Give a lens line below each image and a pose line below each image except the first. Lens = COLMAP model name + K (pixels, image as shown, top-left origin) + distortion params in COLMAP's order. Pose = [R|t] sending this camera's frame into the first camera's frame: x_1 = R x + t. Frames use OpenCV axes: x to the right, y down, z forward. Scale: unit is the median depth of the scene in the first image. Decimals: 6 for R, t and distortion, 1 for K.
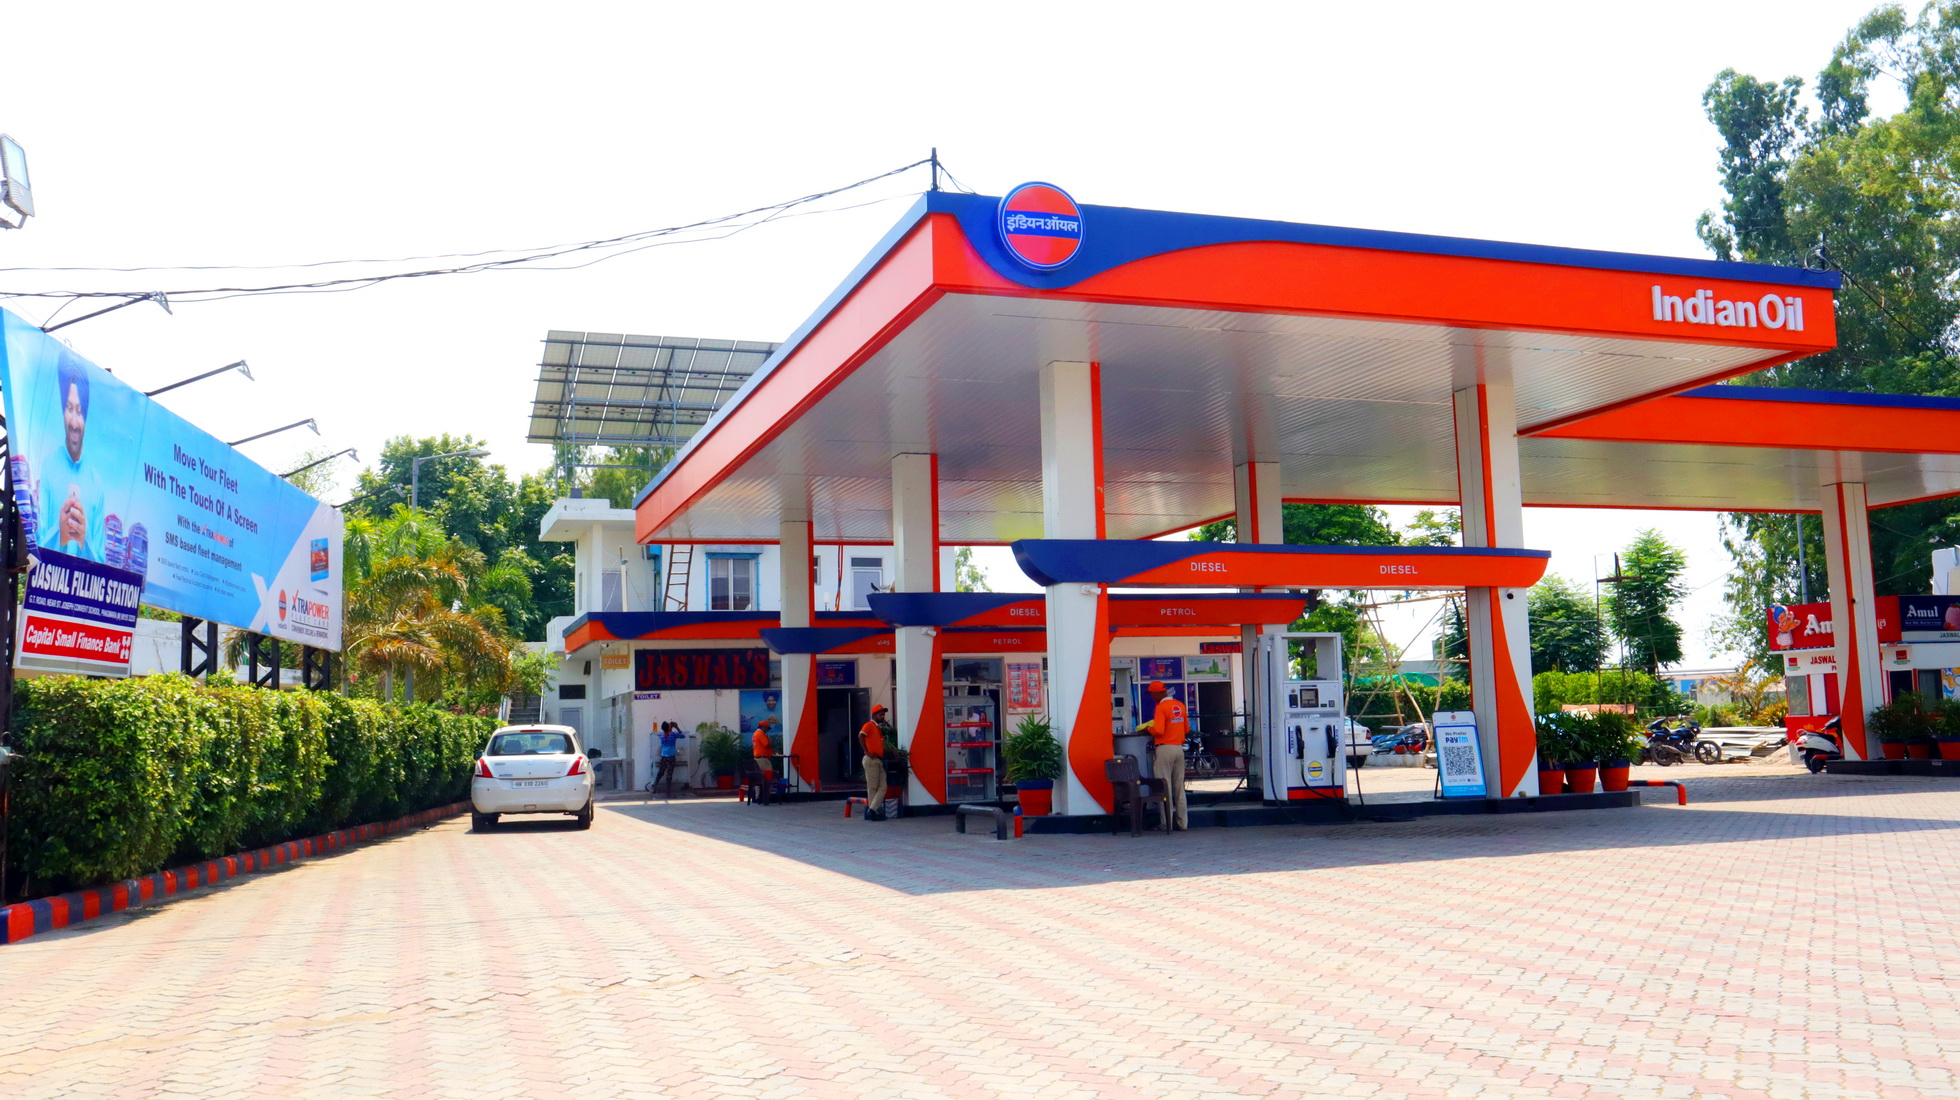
lens RADIAL K [[1719.0, 0, 979.0], [0, 1719.0, 556.5], [0, 0, 1]] dist [-0.057122, 0.062542]
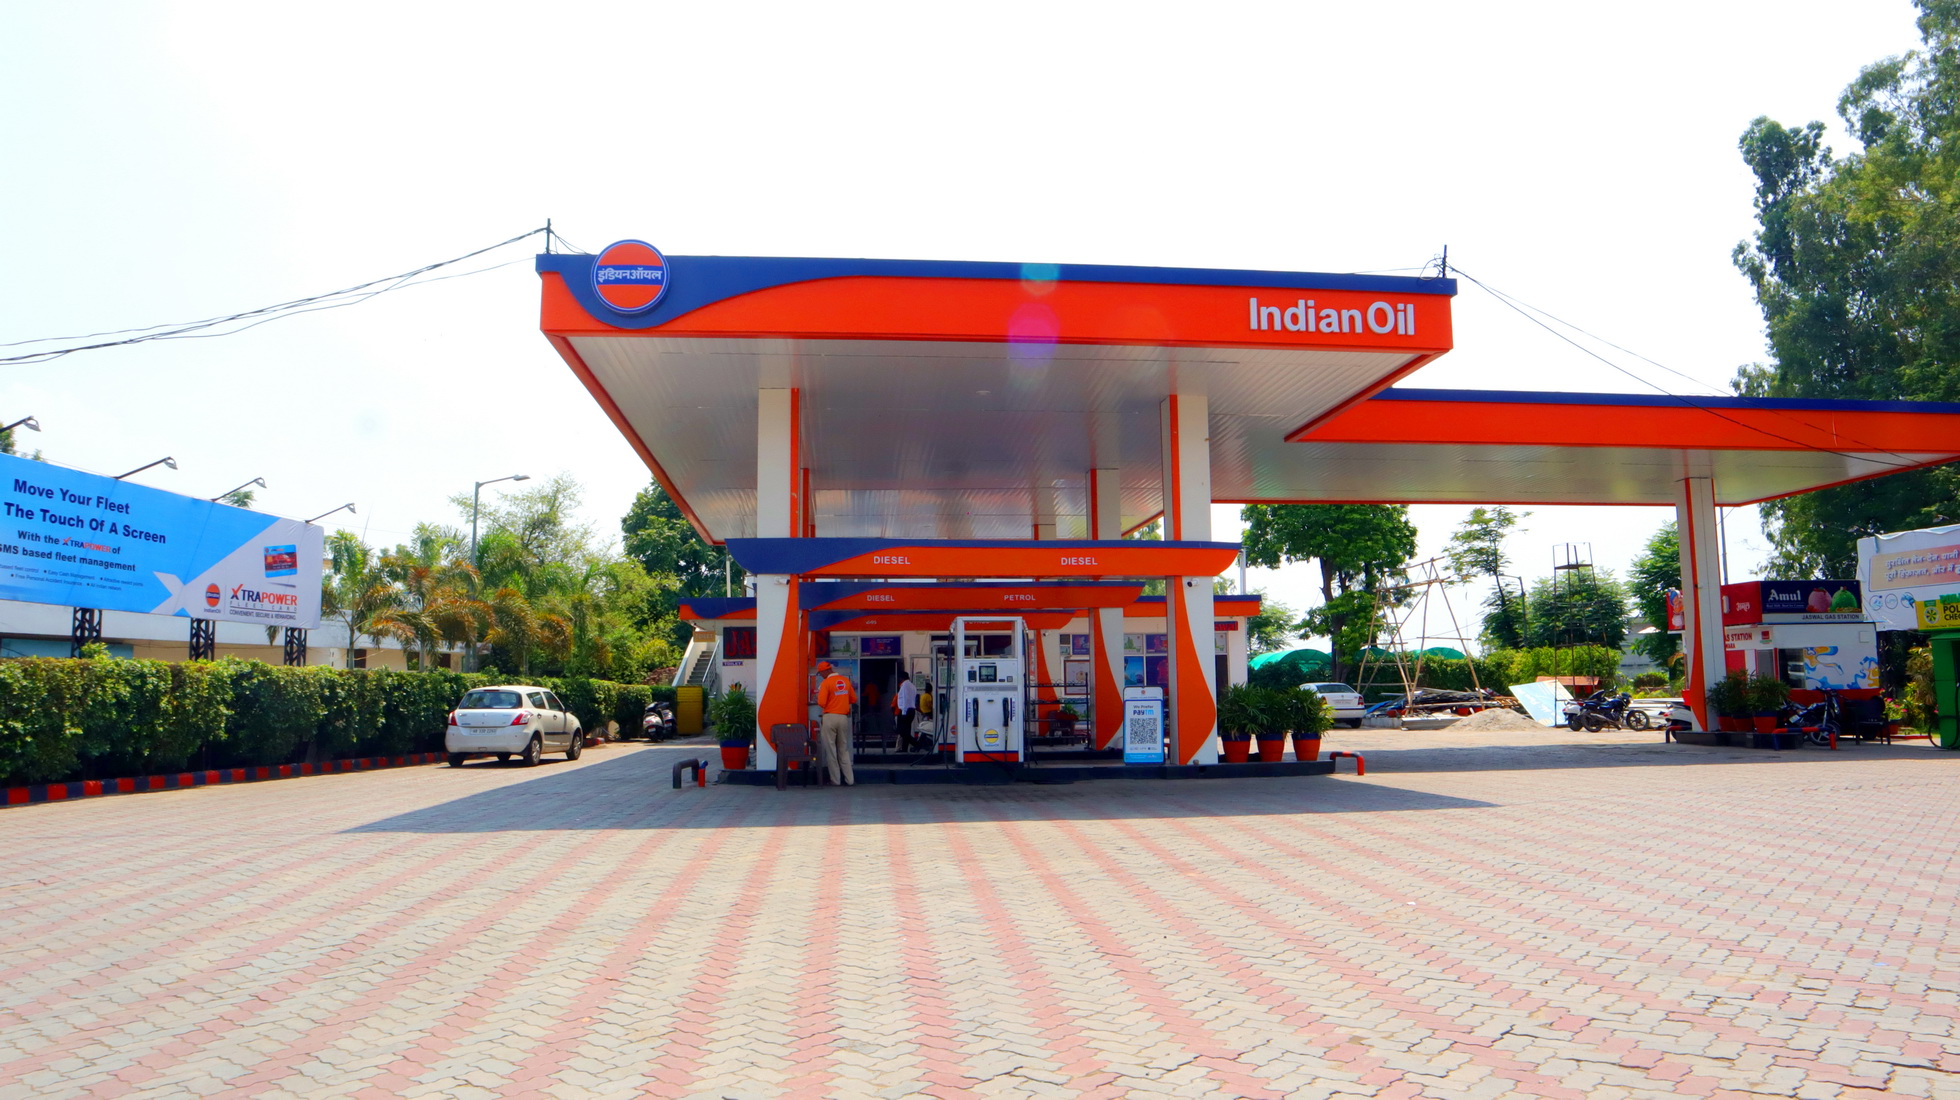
lens RADIAL K [[1346.4, 0, 981.9], [0, 1346.4, 570.8], [0, 0, 1]] dist [-0.104260, 0.027663]
pose [[0.974744, -0.006273, -0.223237, 0.365113], [0.009490, 0.999866, 0.013342, 0.001362], [0.223123, -0.015123, 0.974673, 0.114870]]
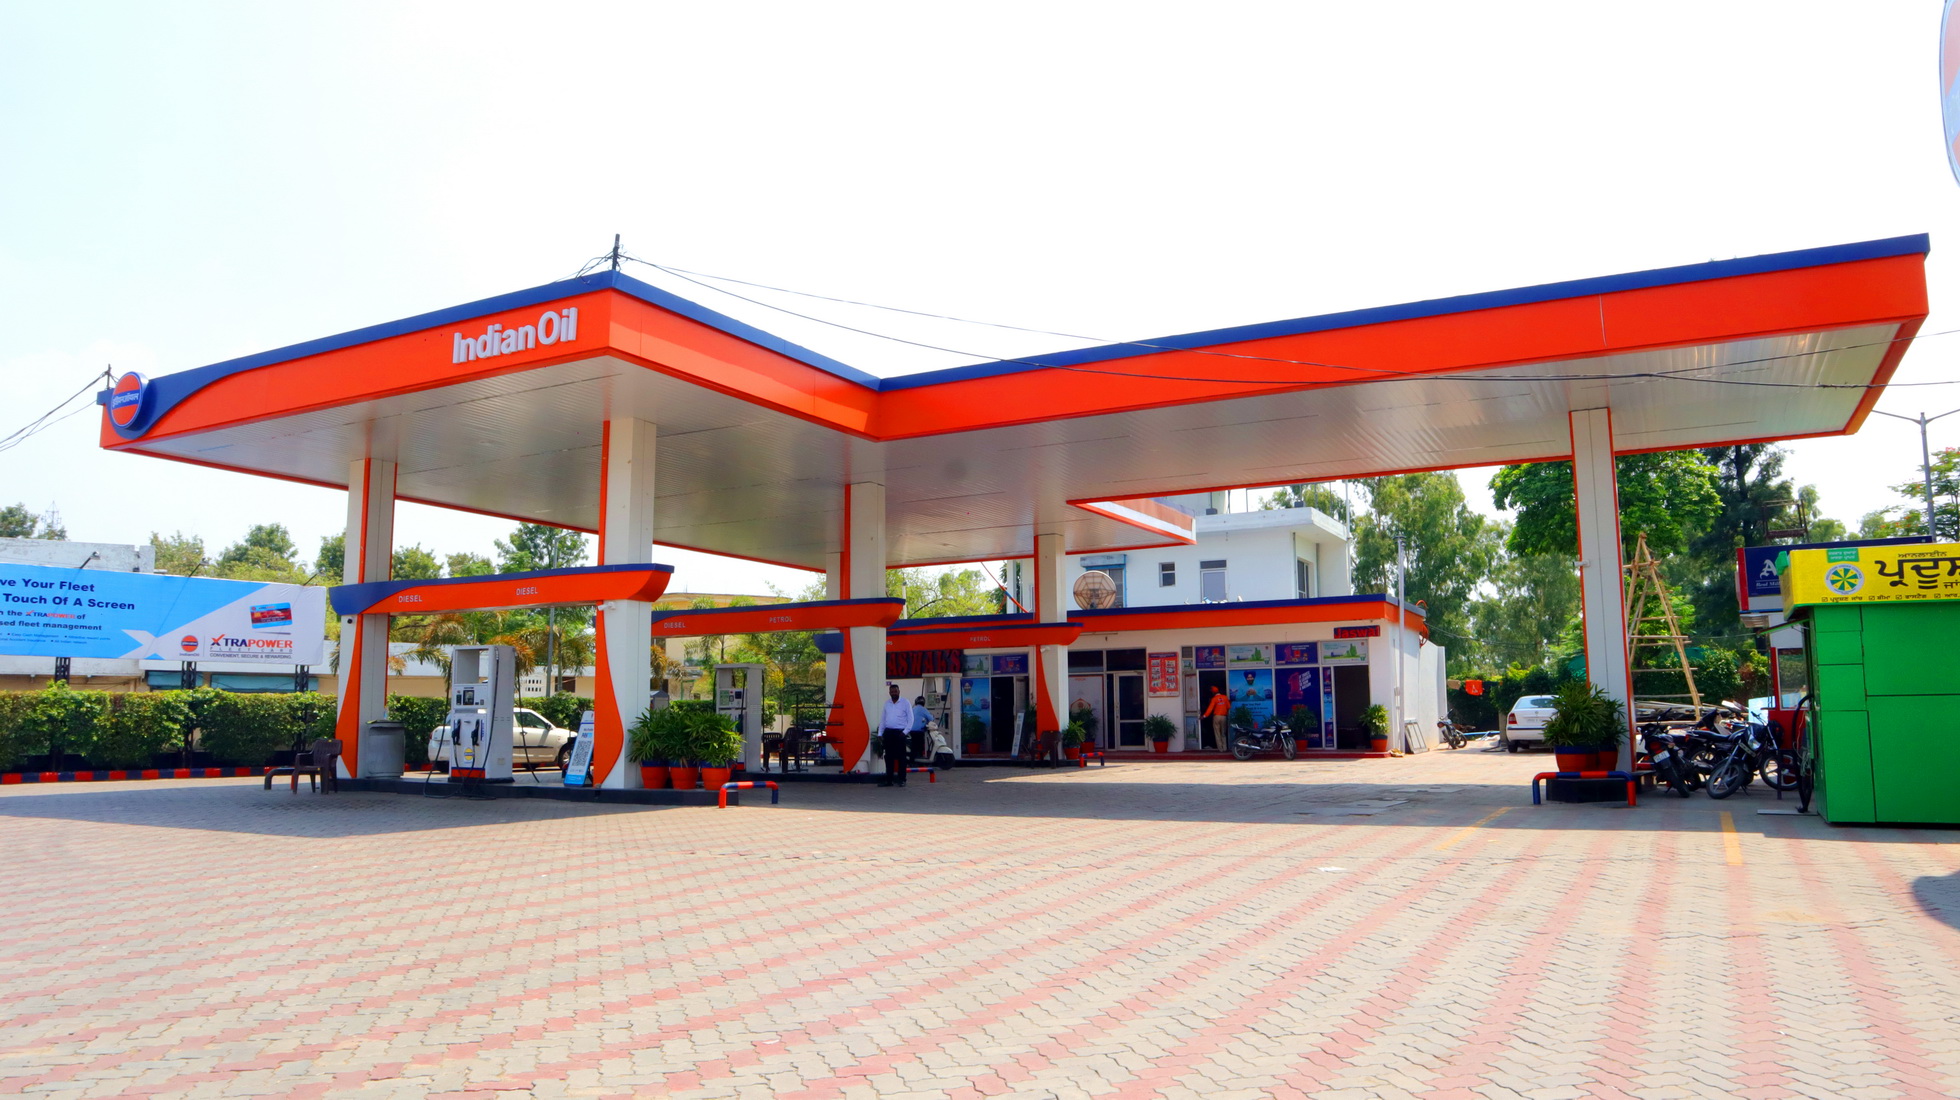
lens RADIAL K [[1346.4, 0, 979.8], [0, 1346.4, 570.5], [0, 0, 1]] dist [-0.104260, 0.027663]
pose [[0.685703, -0.061180, -0.725306, 1.090322], [0.068978, 0.997439, -0.018924, 0.031335], [0.724606, -0.037054, 0.688167, 0.566366]]
